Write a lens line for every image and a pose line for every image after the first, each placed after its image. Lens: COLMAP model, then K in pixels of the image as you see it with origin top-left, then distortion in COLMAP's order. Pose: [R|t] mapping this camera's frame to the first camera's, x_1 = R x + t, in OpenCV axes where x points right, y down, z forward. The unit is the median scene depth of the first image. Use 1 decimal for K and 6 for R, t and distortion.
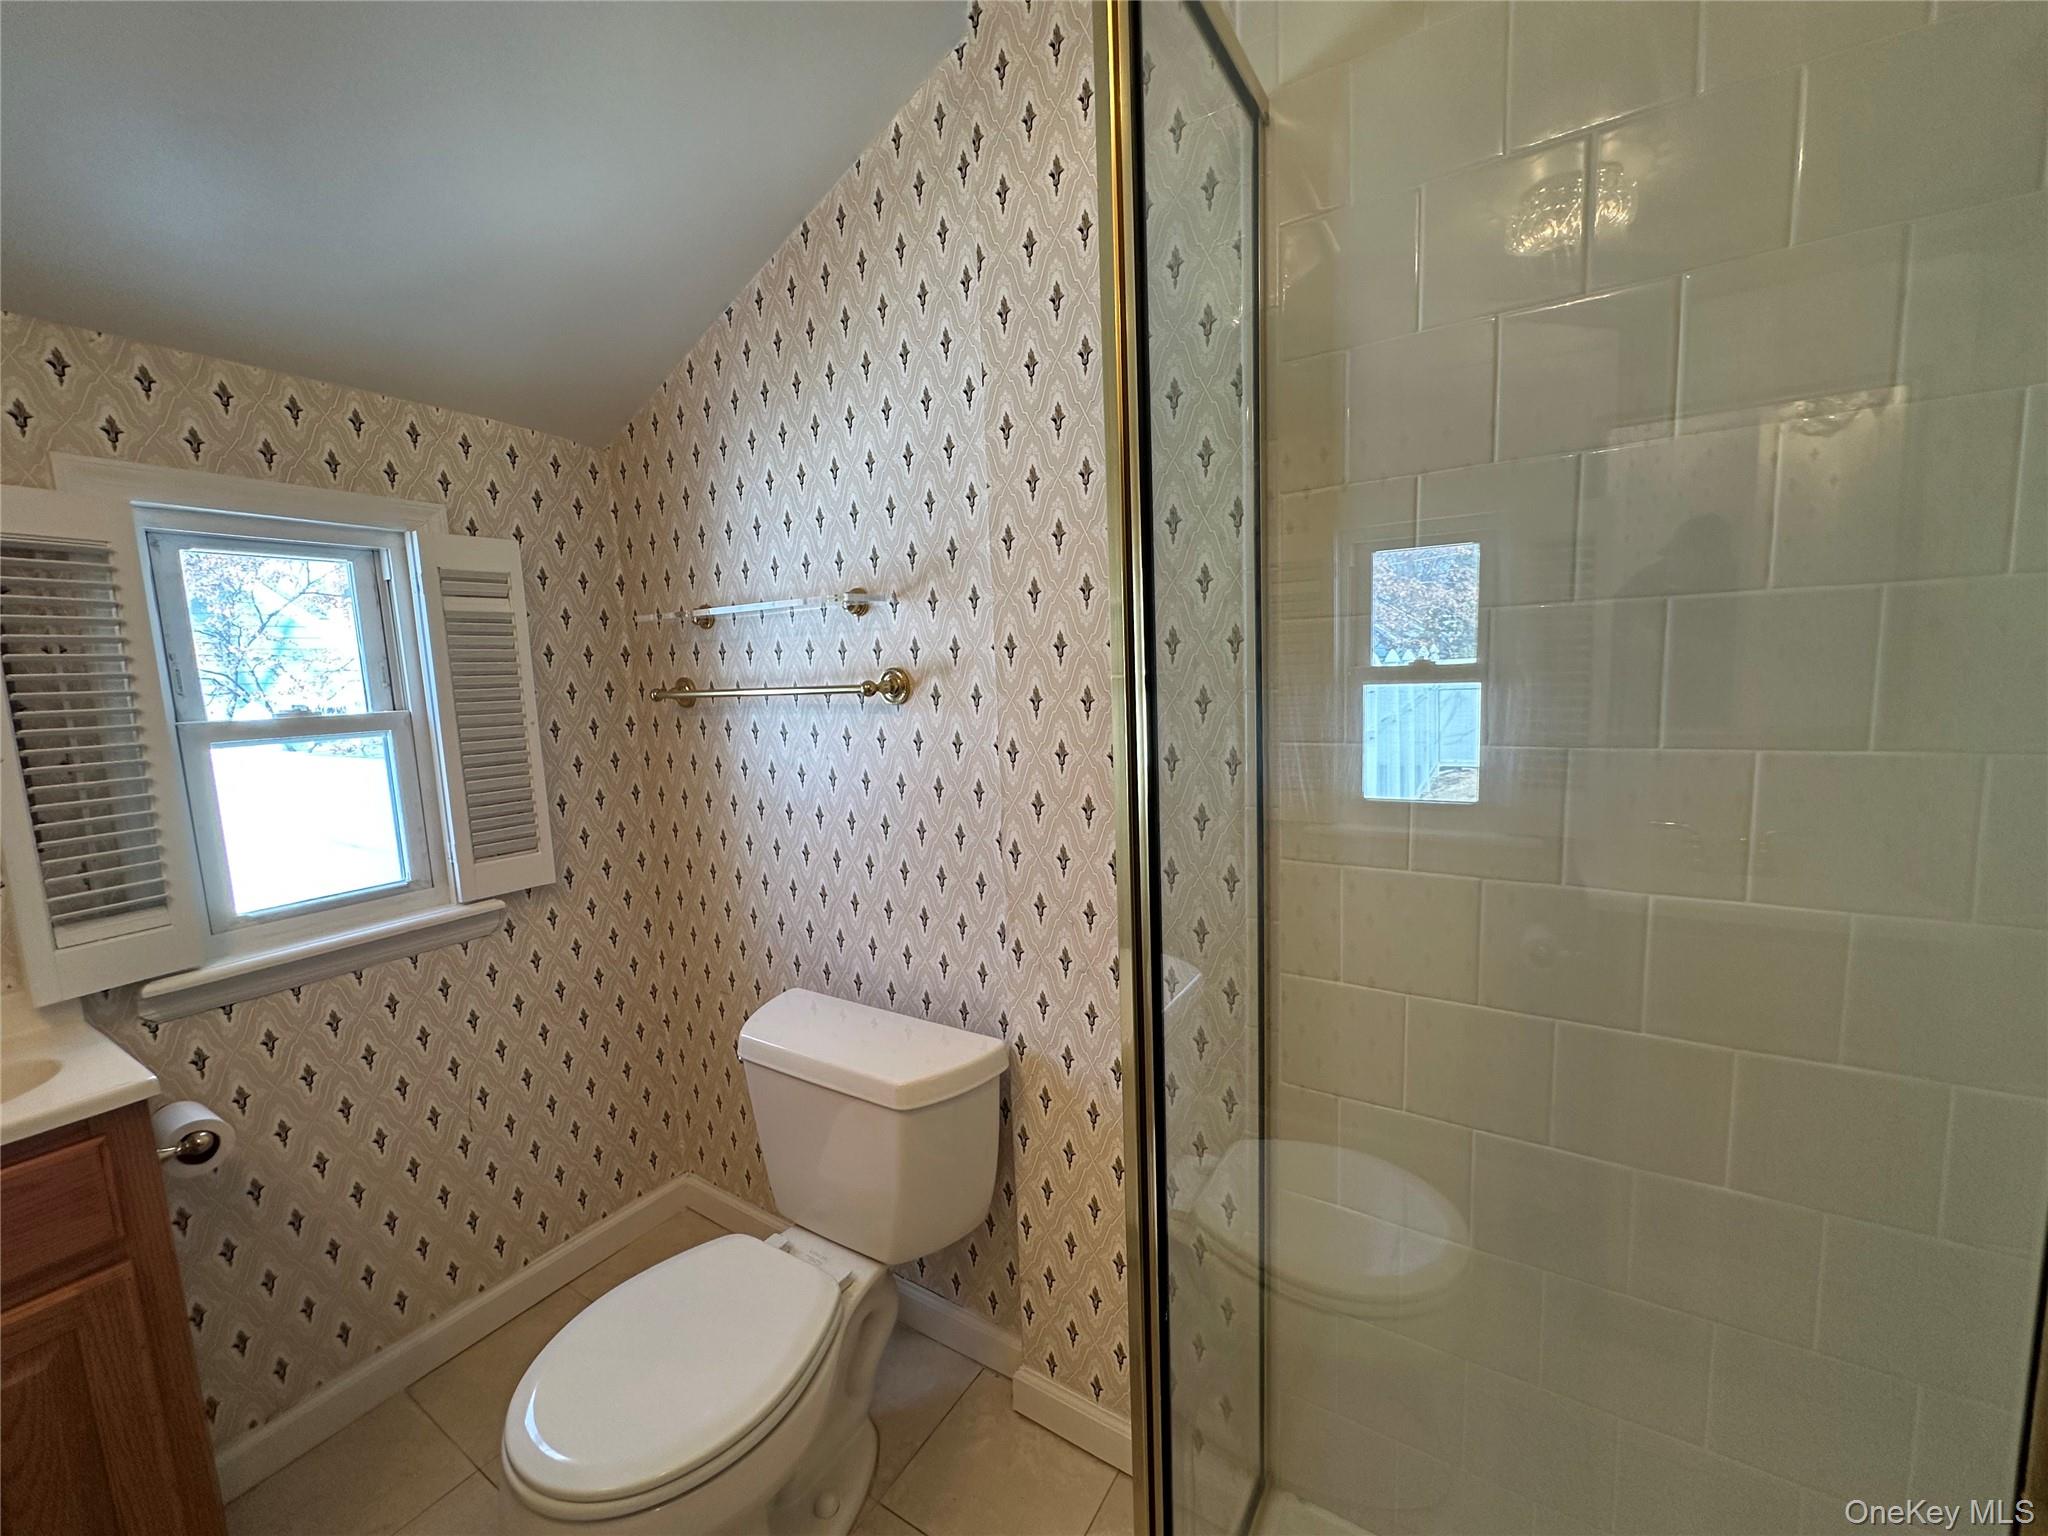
lens RADIAL K [[820.8, 0, 1023.2], [0, 820.8, 764.8], [0, 0, 1]] dist [-0.000359, 0.000806]
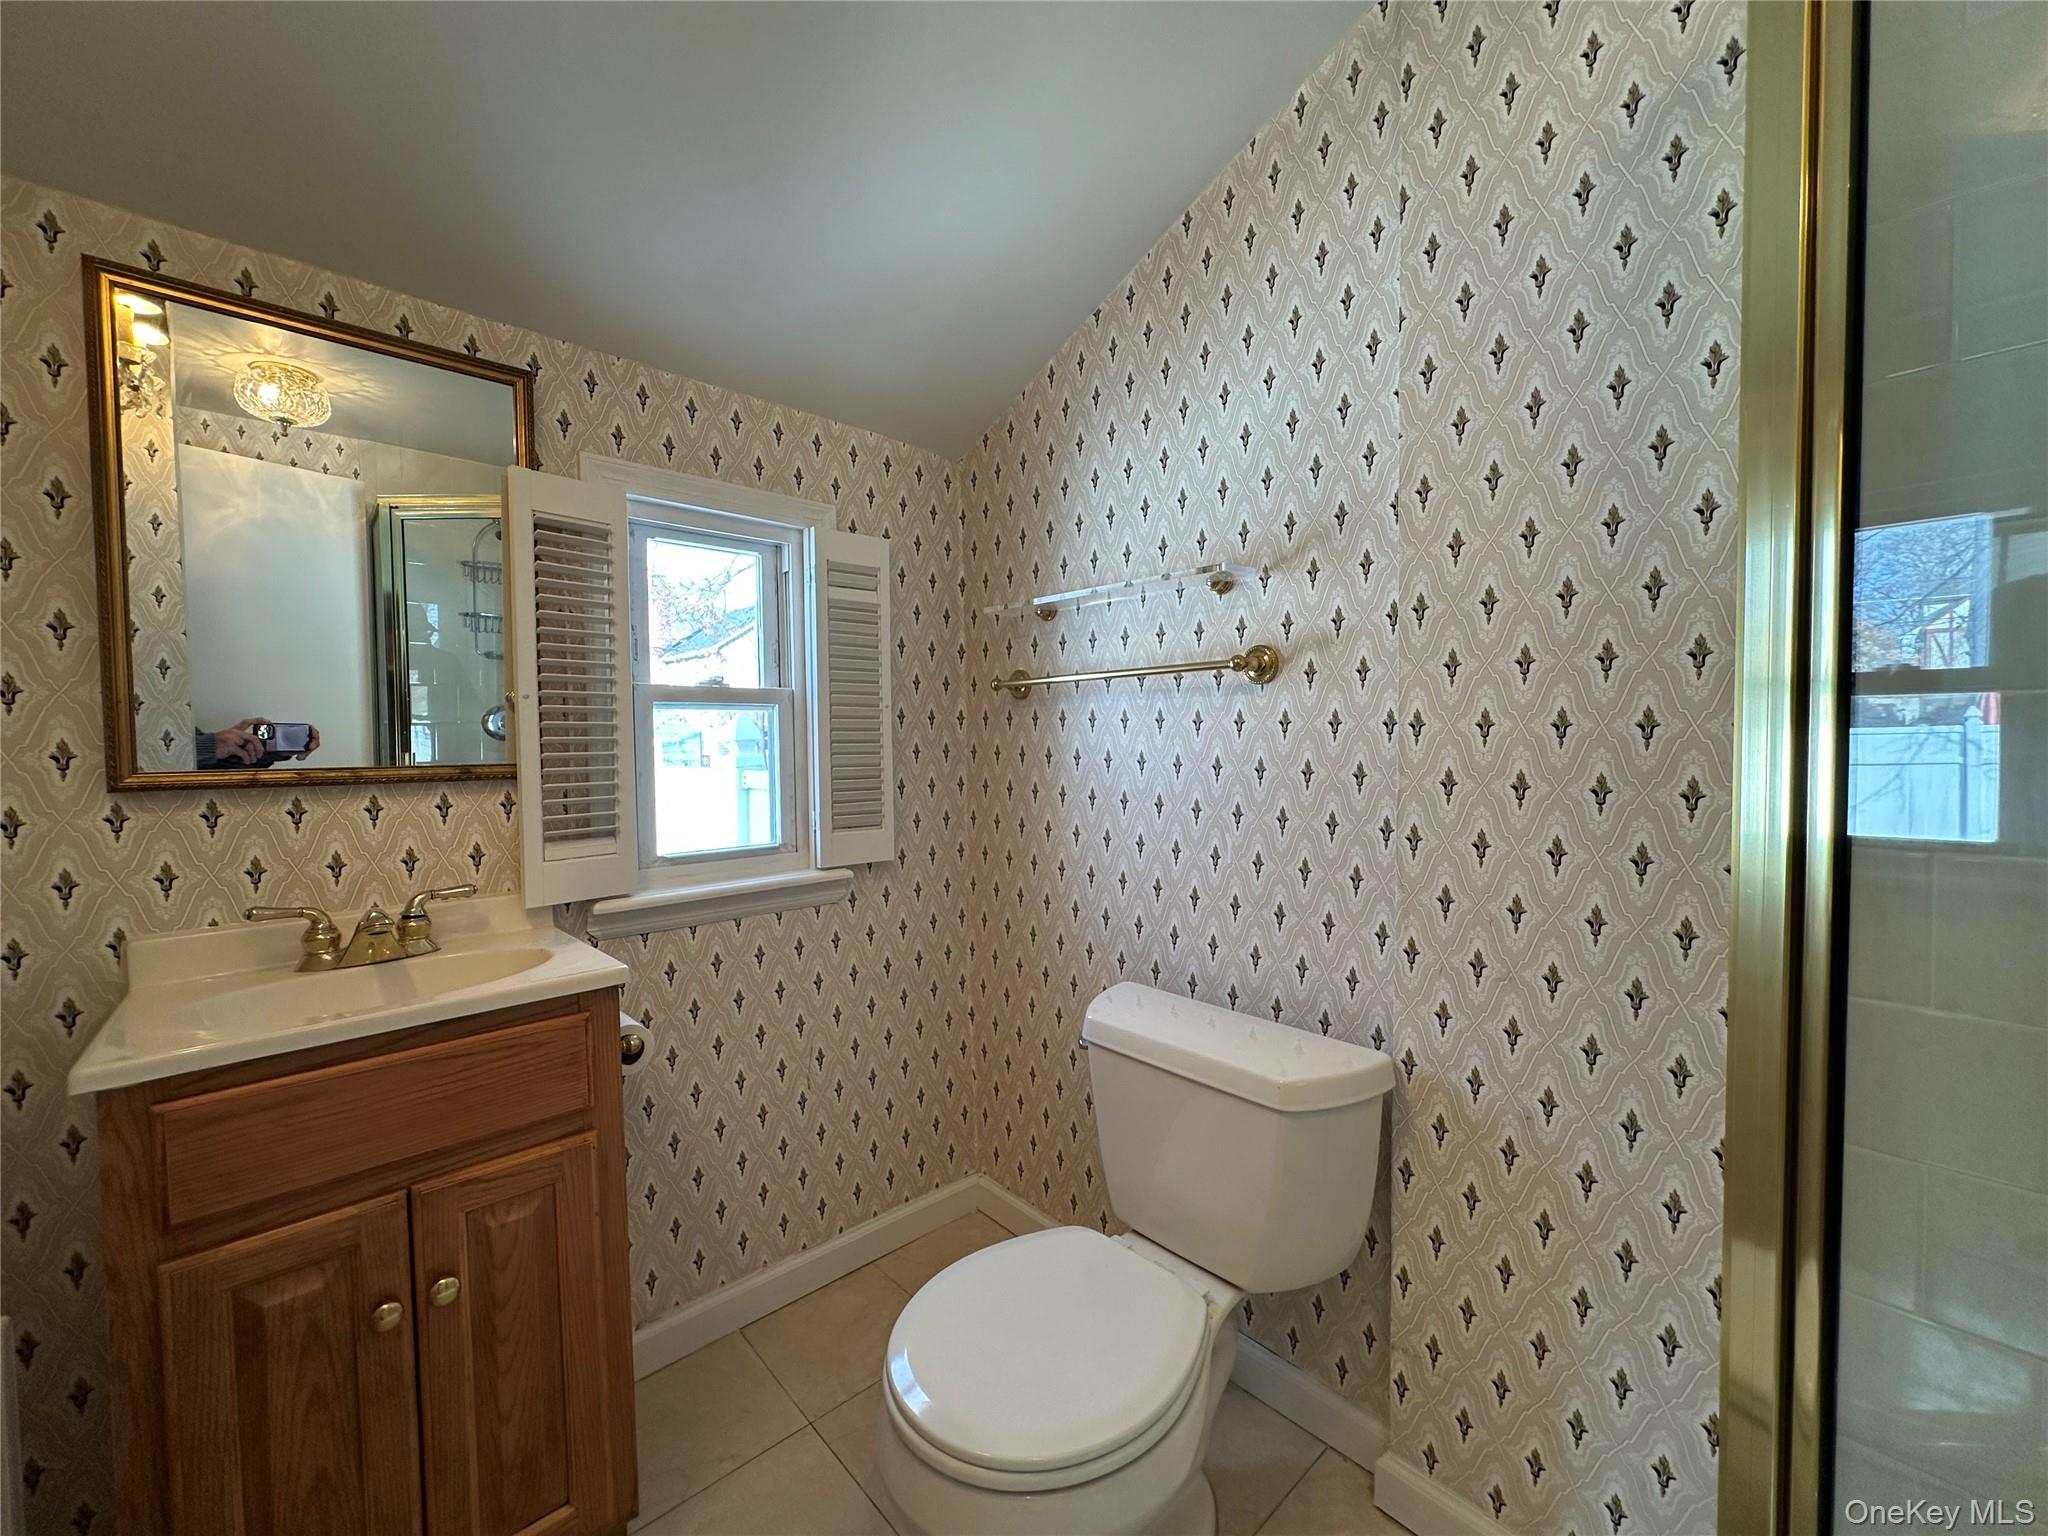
lens RADIAL K [[820.8, 0, 1023.2], [0, 820.8, 764.8], [0, 0, 1]] dist [-0.000359, 0.000806]
pose [[0.965836, 0.038154, -0.256330, -0.169348], [-0.057942, 0.995857, -0.070089, 0.099885], [0.252594, 0.082547, 0.964045, 0.024568]]
